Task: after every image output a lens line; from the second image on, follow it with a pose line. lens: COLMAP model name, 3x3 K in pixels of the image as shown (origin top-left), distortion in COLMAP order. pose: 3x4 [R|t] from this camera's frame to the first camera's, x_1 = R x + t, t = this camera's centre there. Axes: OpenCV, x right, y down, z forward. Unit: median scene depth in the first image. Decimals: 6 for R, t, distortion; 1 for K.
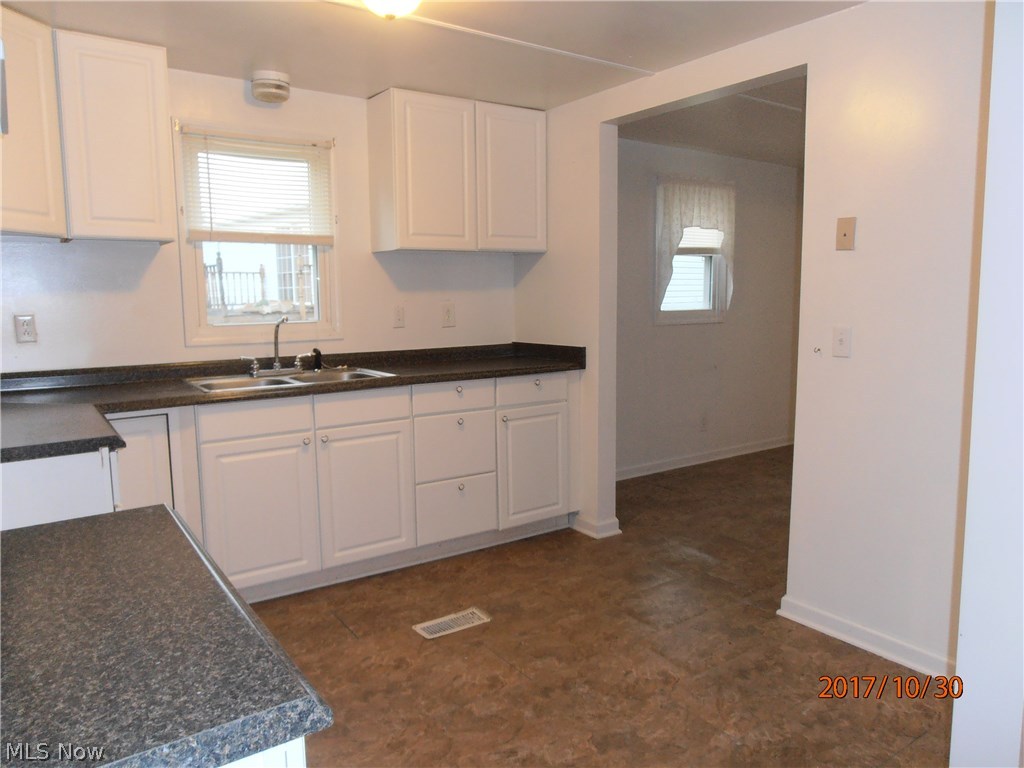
lens RADIAL K [[714.2, 0, 512.0], [0, 714.2, 384.0], [0, 0, 1]] dist [-0.025782, 0.001720]
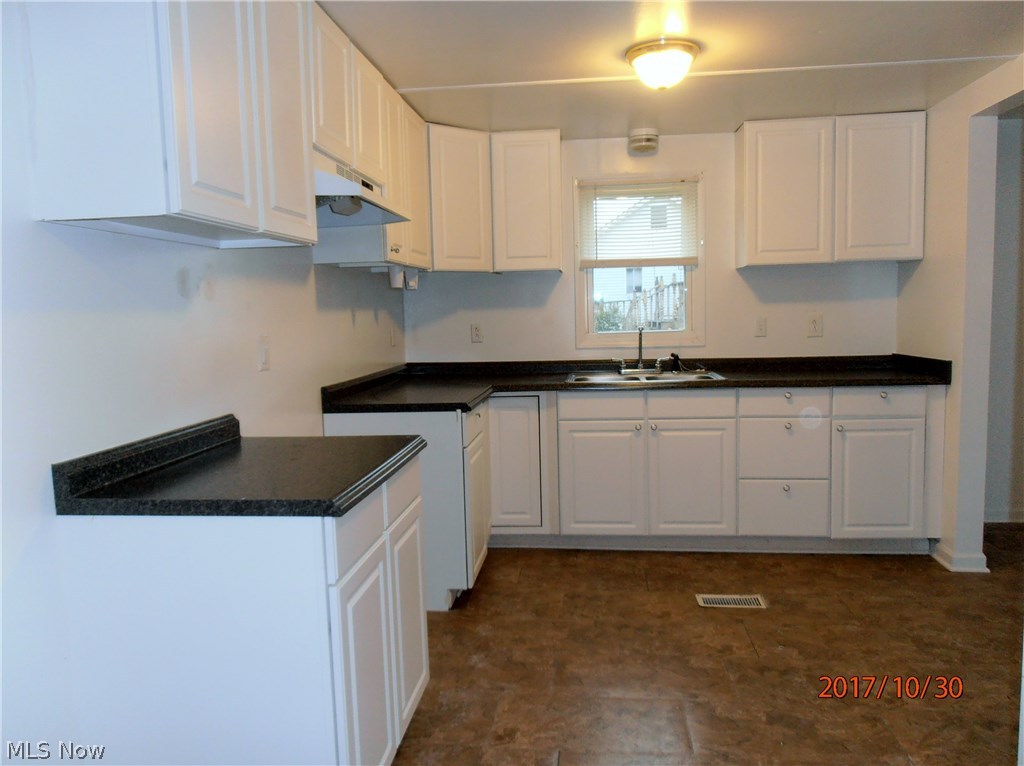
lens RADIAL K [[714.2, 0, 512.0], [0, 714.2, 383.0], [0, 0, 1]] dist [-0.025782, 0.001720]
pose [[0.745123, 0.055654, -0.664601, 0.327680], [-0.063964, 0.997882, 0.011849, 0.002594], [0.663853, 0.033682, 0.747104, -0.063267]]
